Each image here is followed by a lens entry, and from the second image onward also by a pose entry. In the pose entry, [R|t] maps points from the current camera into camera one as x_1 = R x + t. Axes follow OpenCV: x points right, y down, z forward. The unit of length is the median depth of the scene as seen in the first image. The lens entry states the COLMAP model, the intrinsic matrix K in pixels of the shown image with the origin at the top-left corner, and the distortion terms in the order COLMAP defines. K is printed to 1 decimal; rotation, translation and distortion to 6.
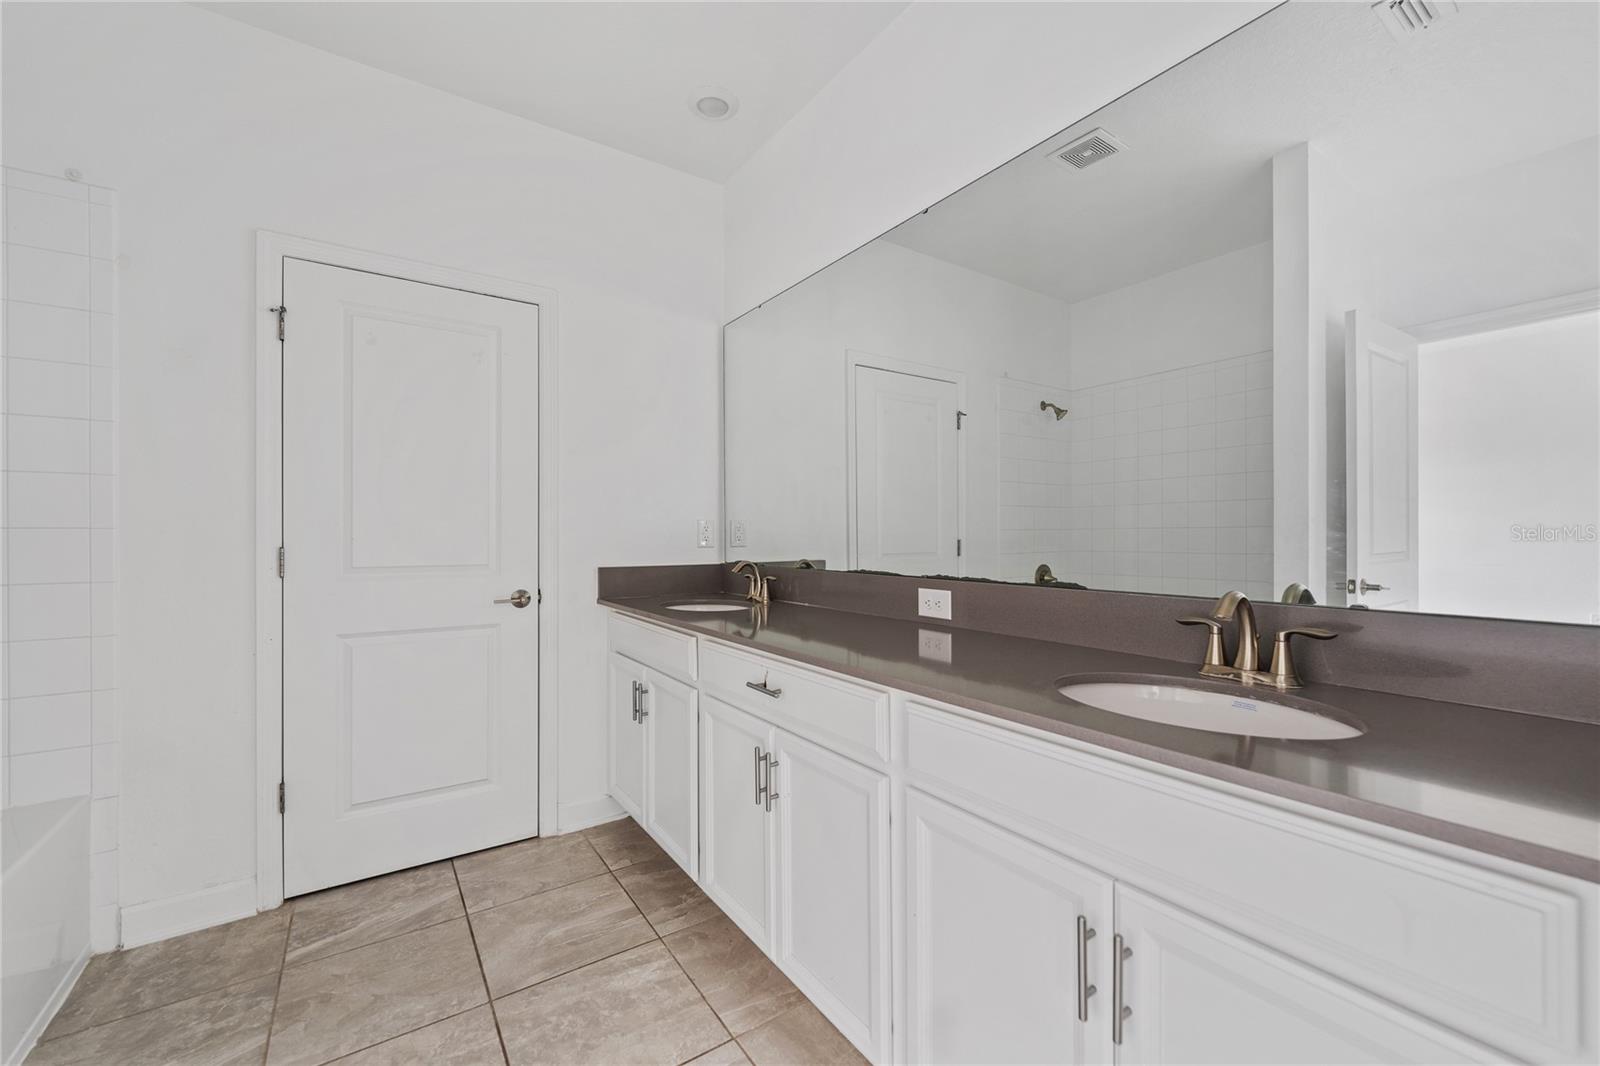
lens RADIAL K [[650.9, 0, 797.2], [0, 650.9, 529.8], [0, 0, 1]] dist [0.000784, -0.001010]
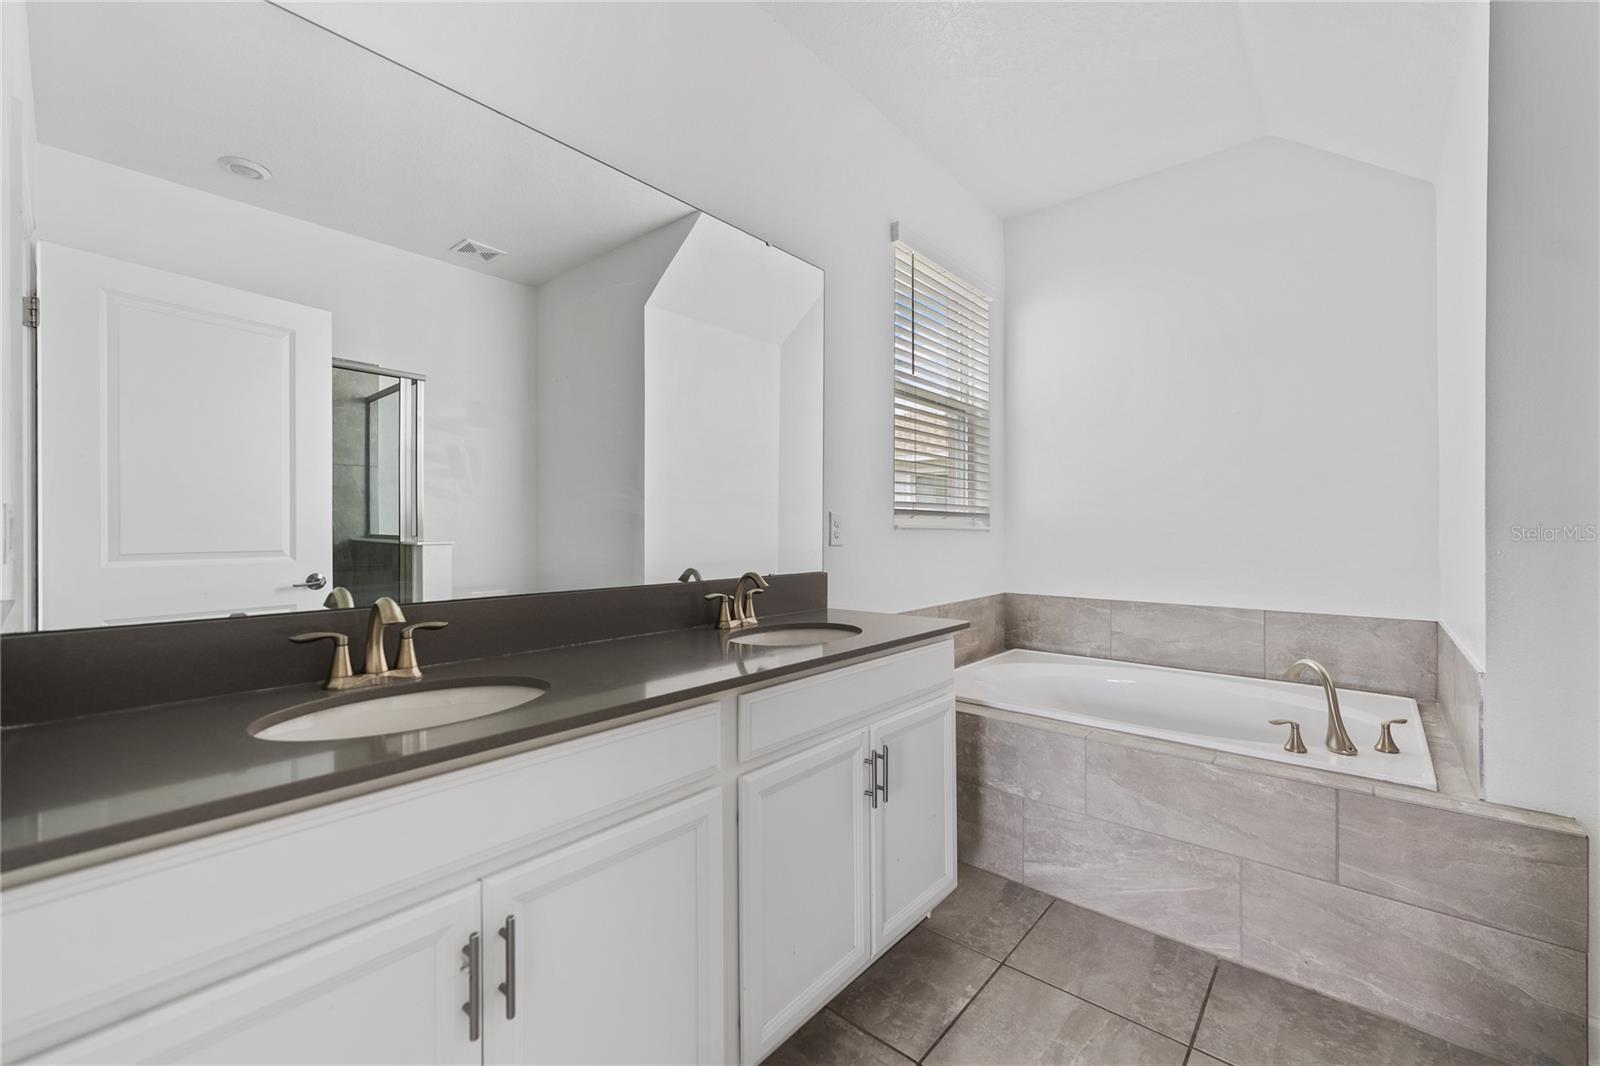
lens RADIAL K [[650.9, 0, 796.6], [0, 650.9, 531.1], [0, 0, 1]] dist [0.000784, -0.001010]
pose [[-0.272900, 0.000400, 0.962042, -0.644666], [0.003689, 0.999993, 0.000631, -0.014327], [-0.962035, 0.003721, -0.272899, 0.808243]]
